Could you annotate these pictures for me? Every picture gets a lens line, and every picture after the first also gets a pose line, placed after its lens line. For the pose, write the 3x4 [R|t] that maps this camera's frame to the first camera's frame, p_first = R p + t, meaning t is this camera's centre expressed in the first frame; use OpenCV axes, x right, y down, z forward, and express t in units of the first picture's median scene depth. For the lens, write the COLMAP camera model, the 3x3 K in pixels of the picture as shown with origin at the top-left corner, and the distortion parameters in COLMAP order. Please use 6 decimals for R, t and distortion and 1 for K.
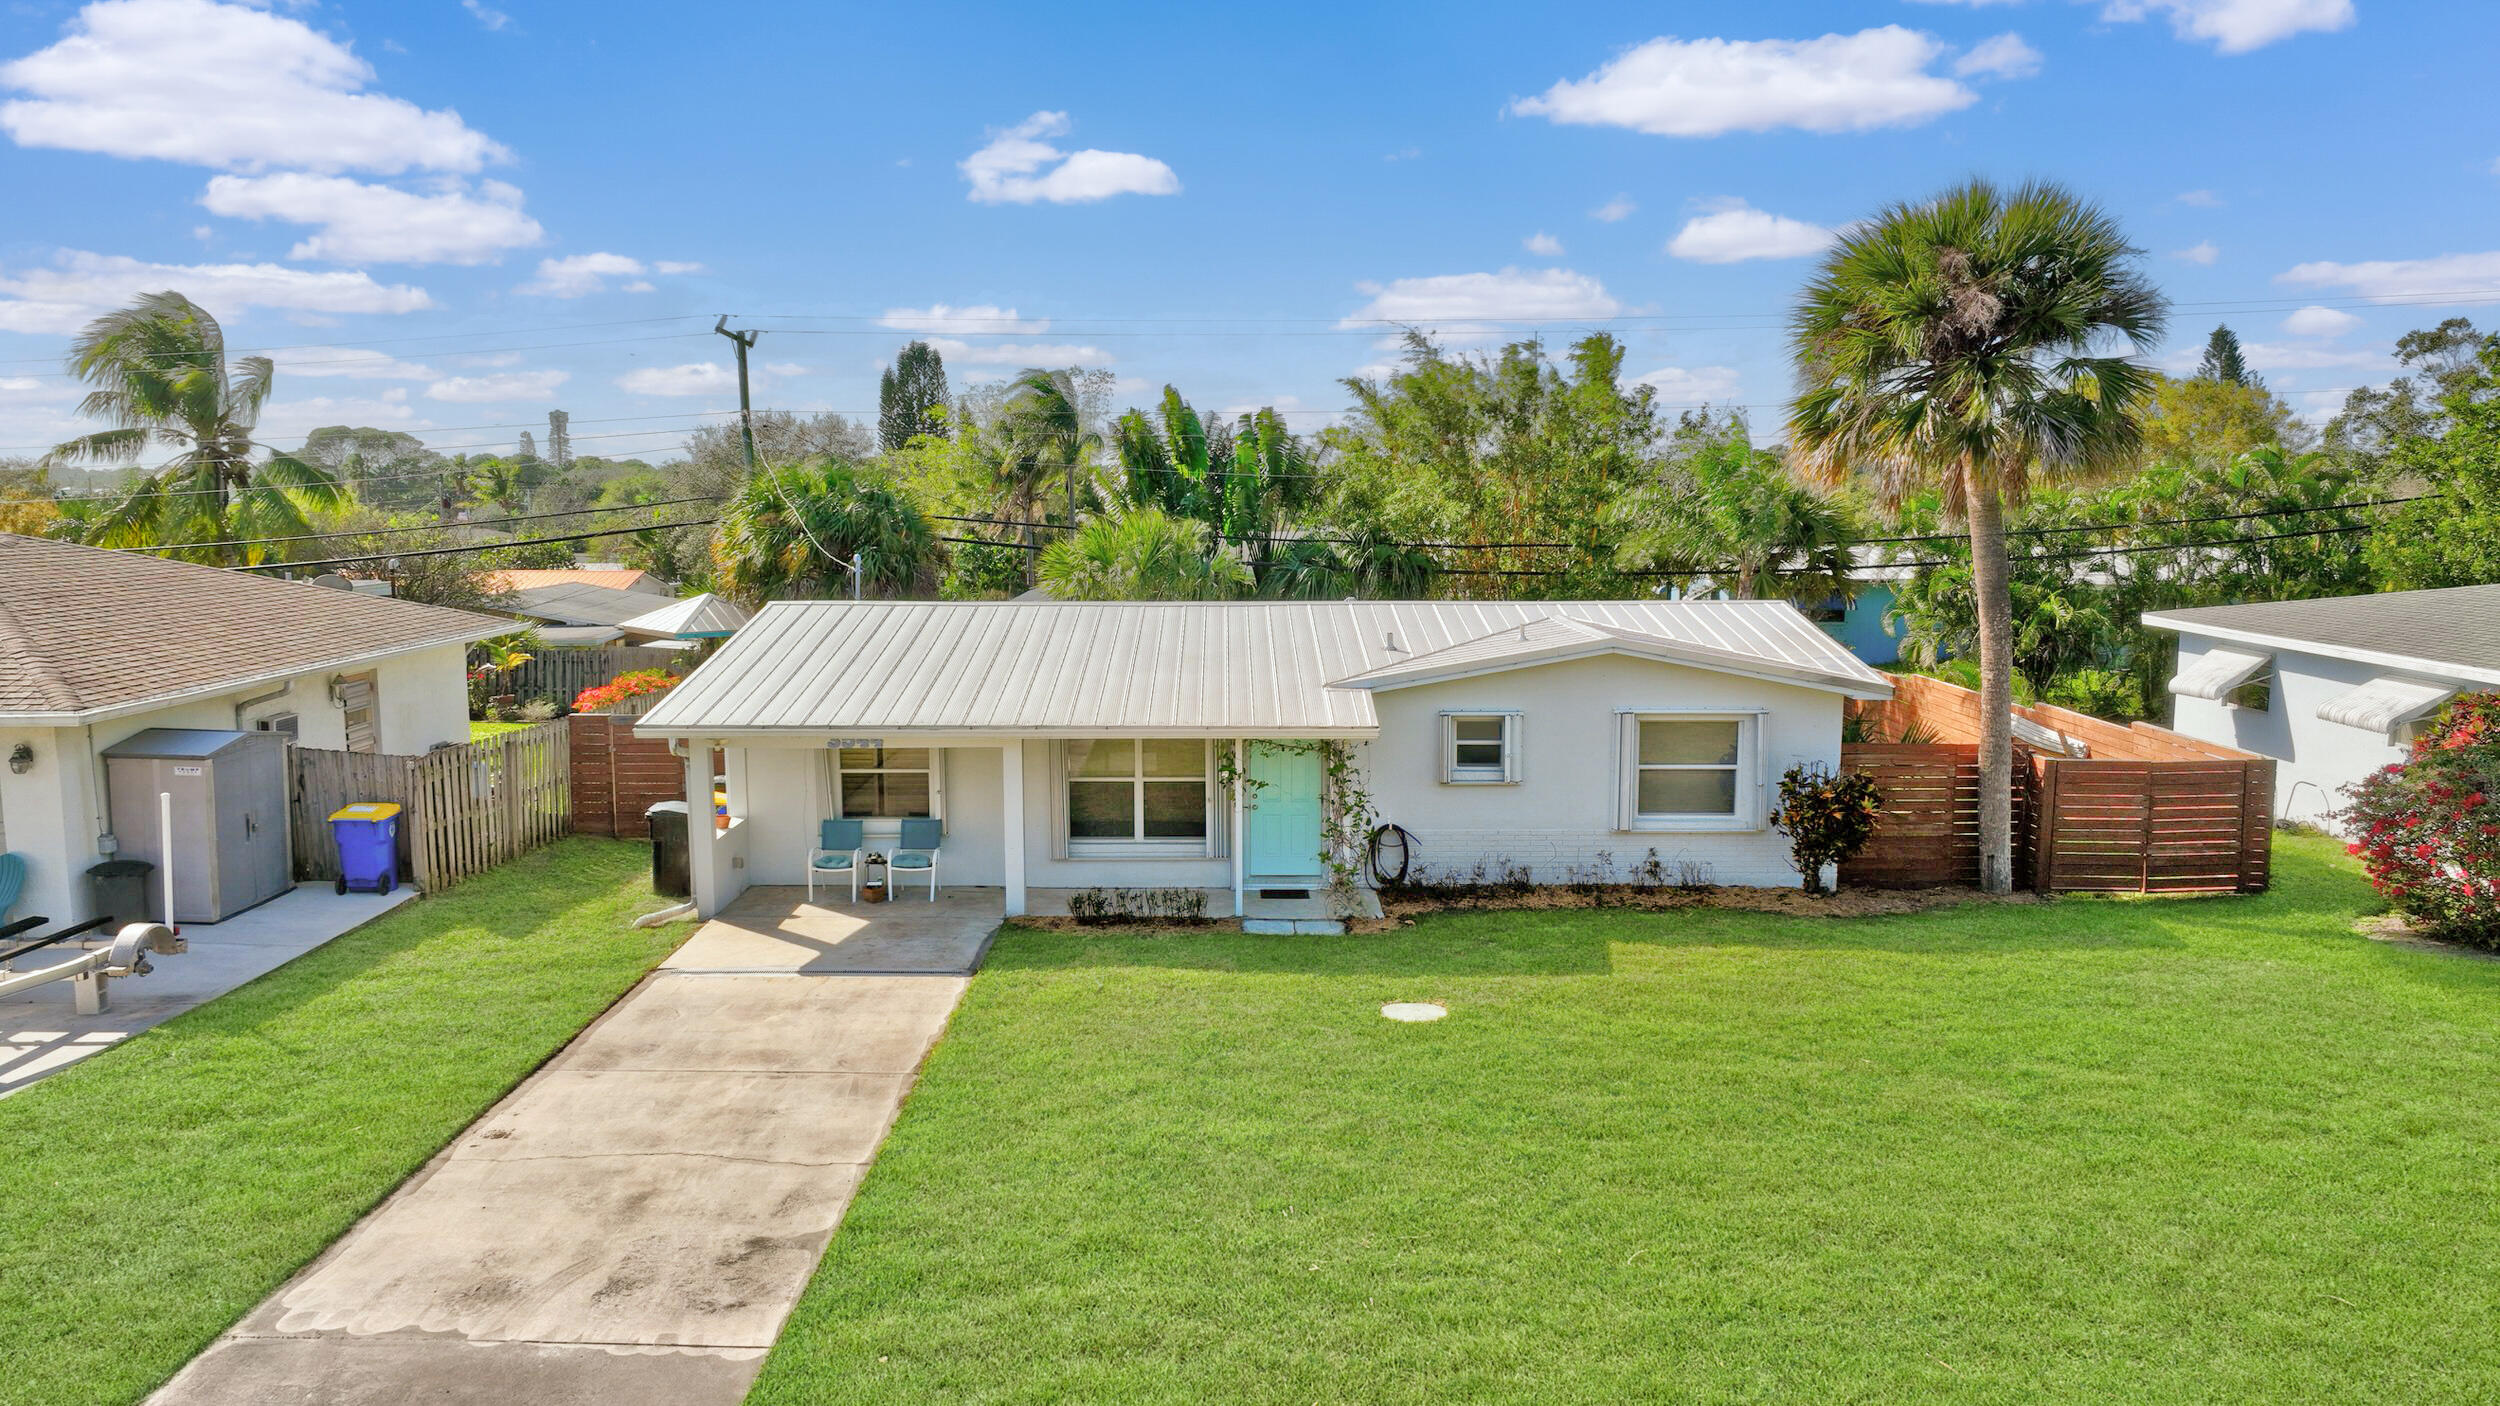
lens RADIAL K [[1775.7, 0, 1250.0], [0, 1775.7, 703.0], [0, 0, 1]] dist [0.000038, 0.007105]
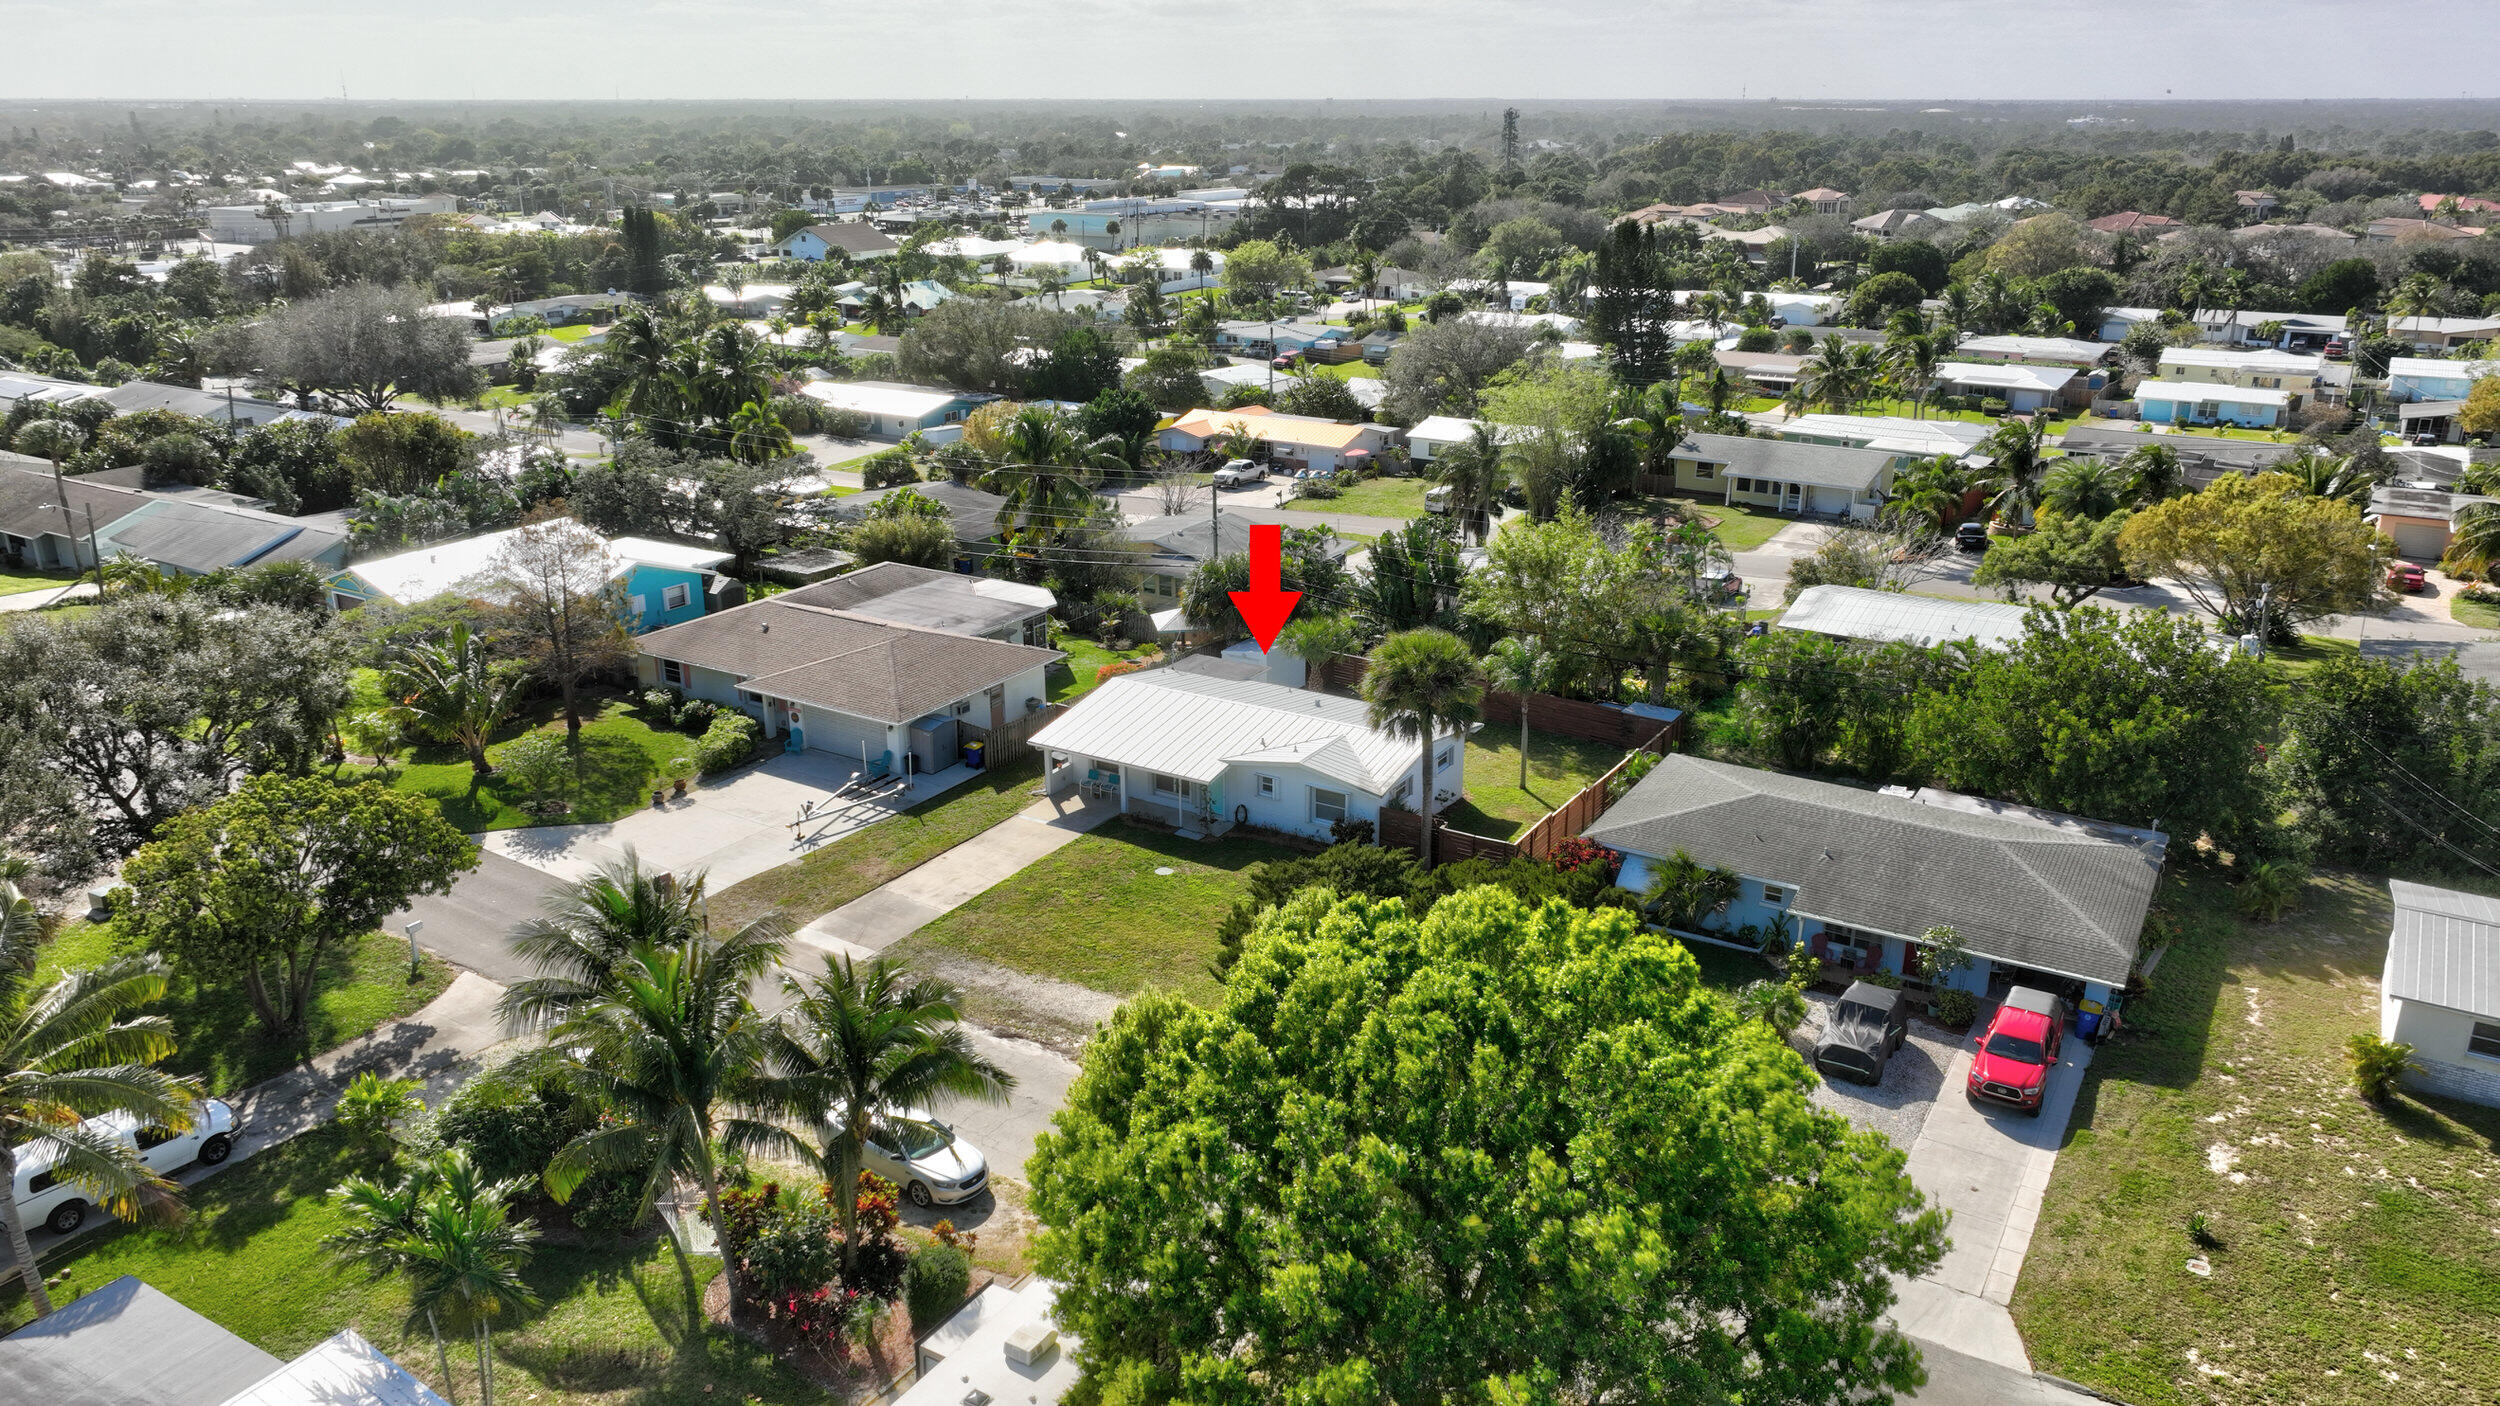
lens RADIAL K [[1775.7, 0, 1250.0], [0, 1775.7, 703.0], [0, 0, 1]] dist [0.000038, 0.007105]
pose [[0.853264, 0.168034, -0.493664, 1.581216], [-0.064843, 0.973503, 0.219286, -0.778558], [0.517432, -0.155099, 0.841552, -1.546612]]
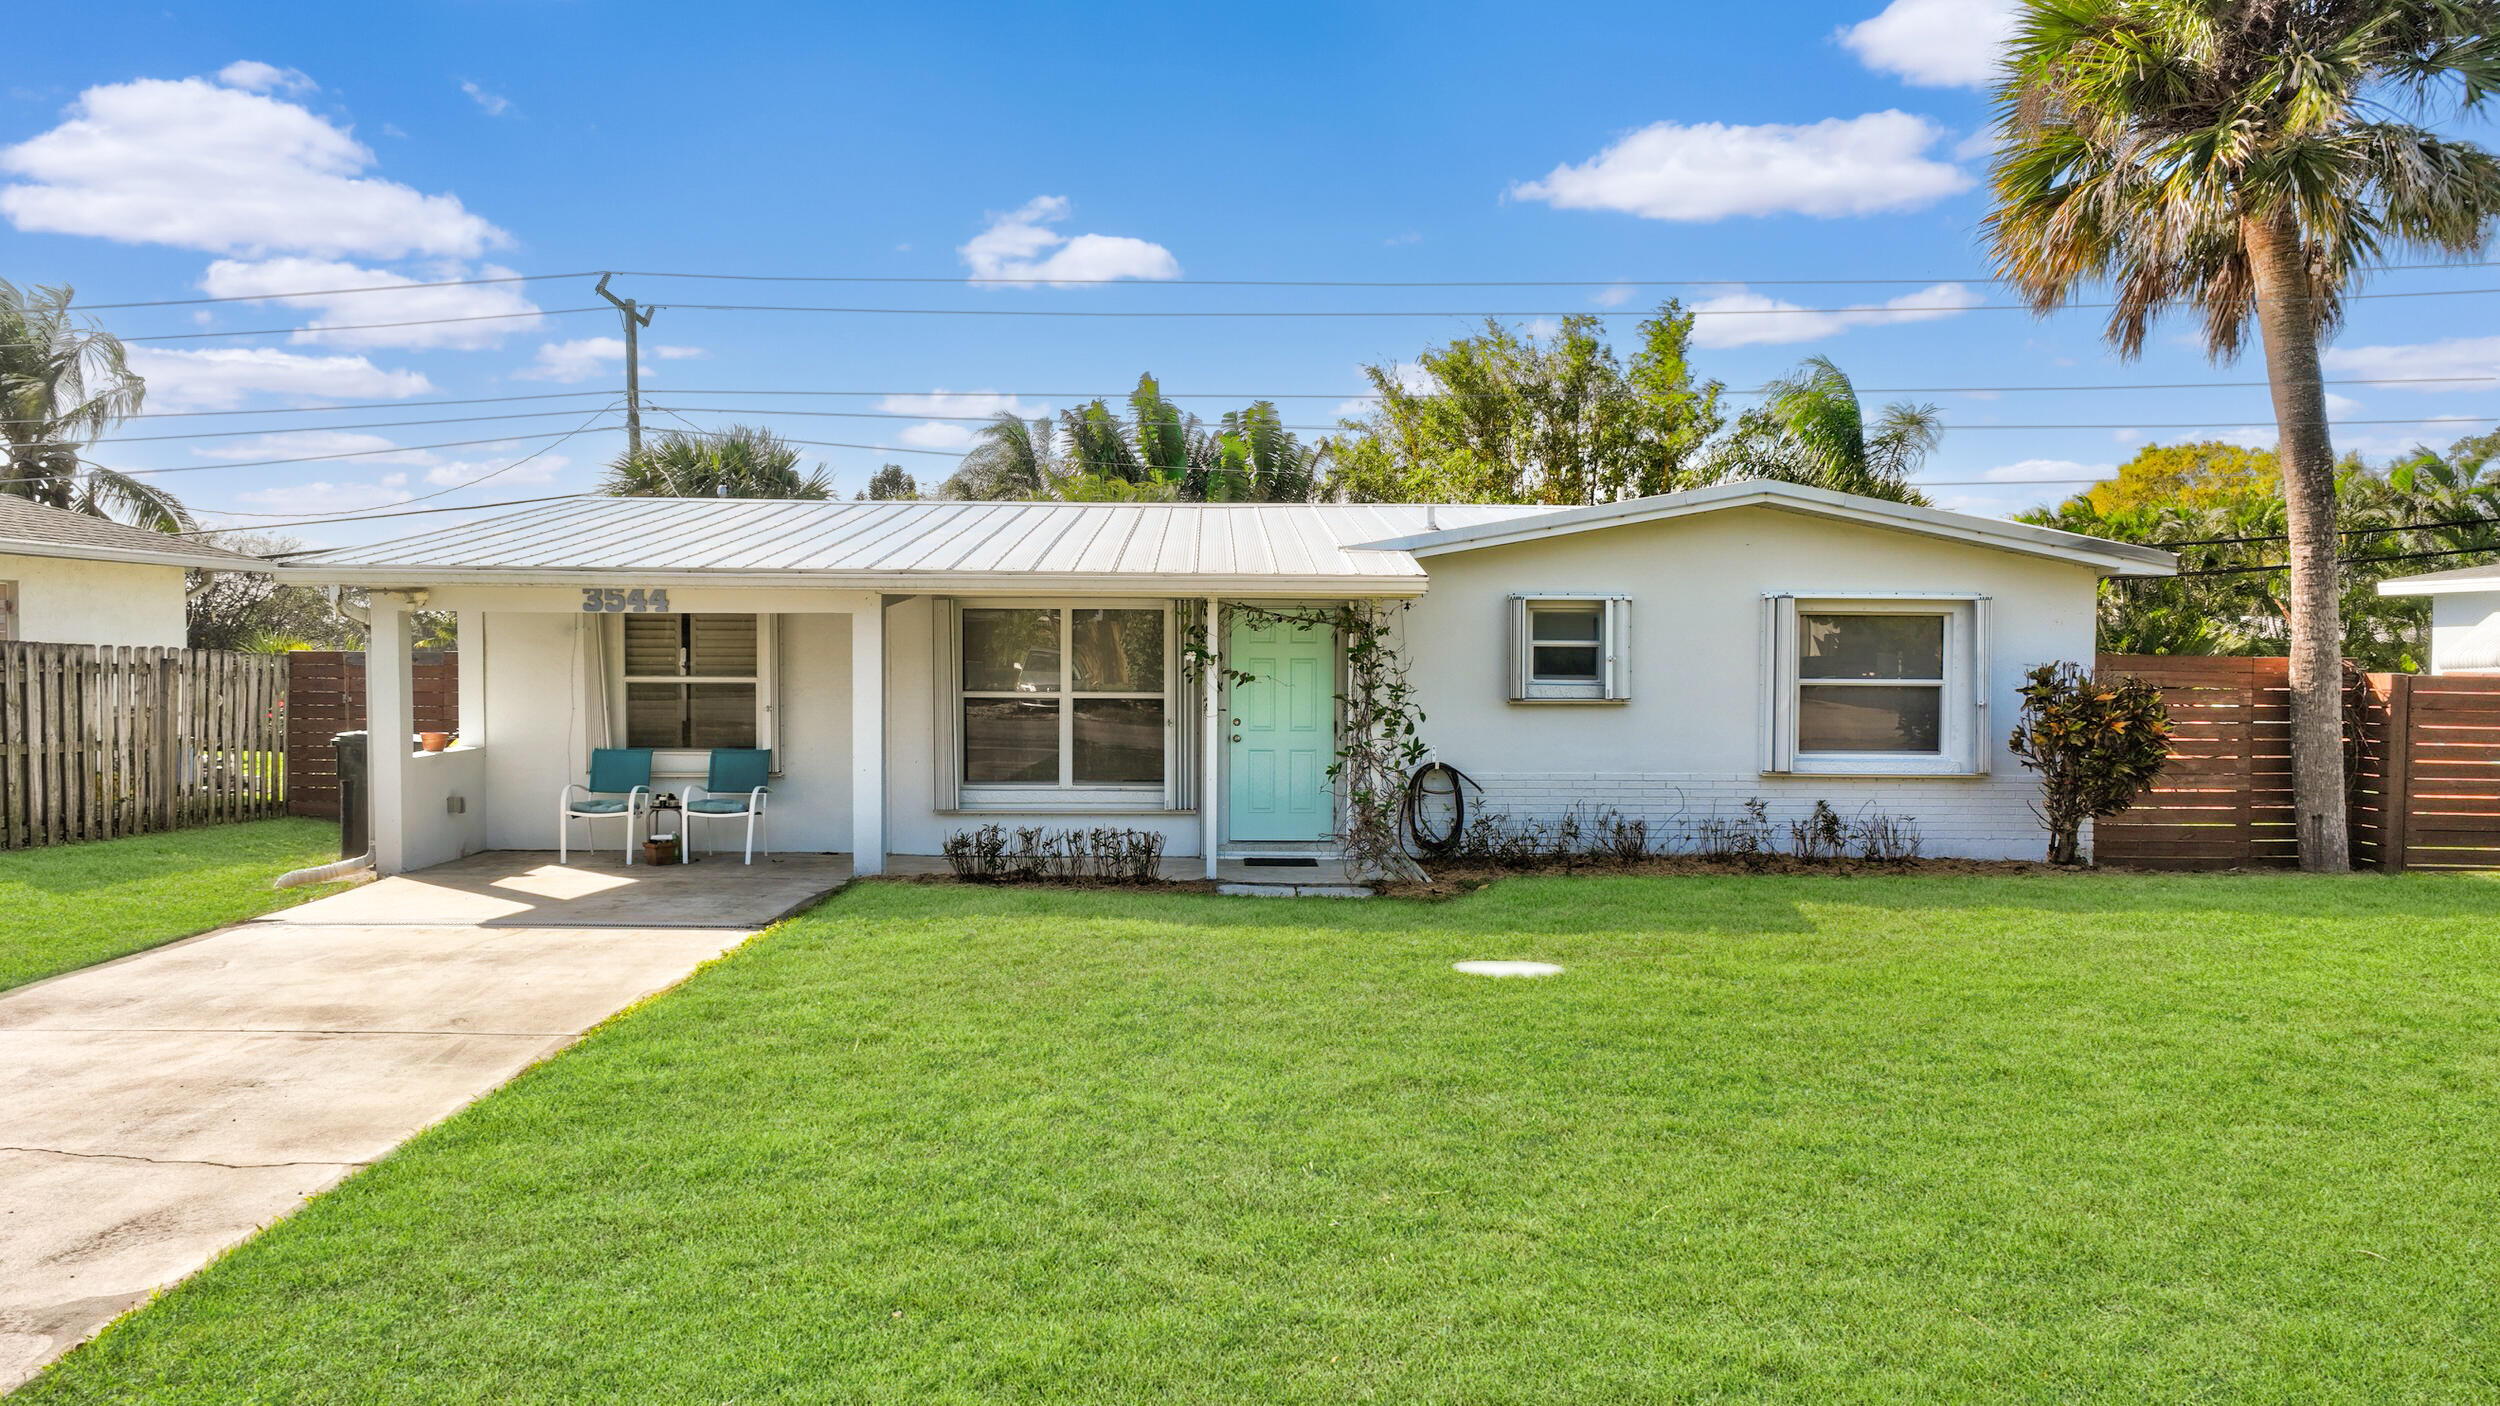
lens RADIAL K [[1775.7, 0, 1250.0], [0, 1775.7, 703.0], [0, 0, 1]] dist [0.000038, 0.007105]
pose [[0.999952, 0.005520, 0.008078, 0.002376], [-0.004704, 0.995199, -0.097764, 0.113404], [-0.008579, 0.097721, 0.995177, 0.327837]]
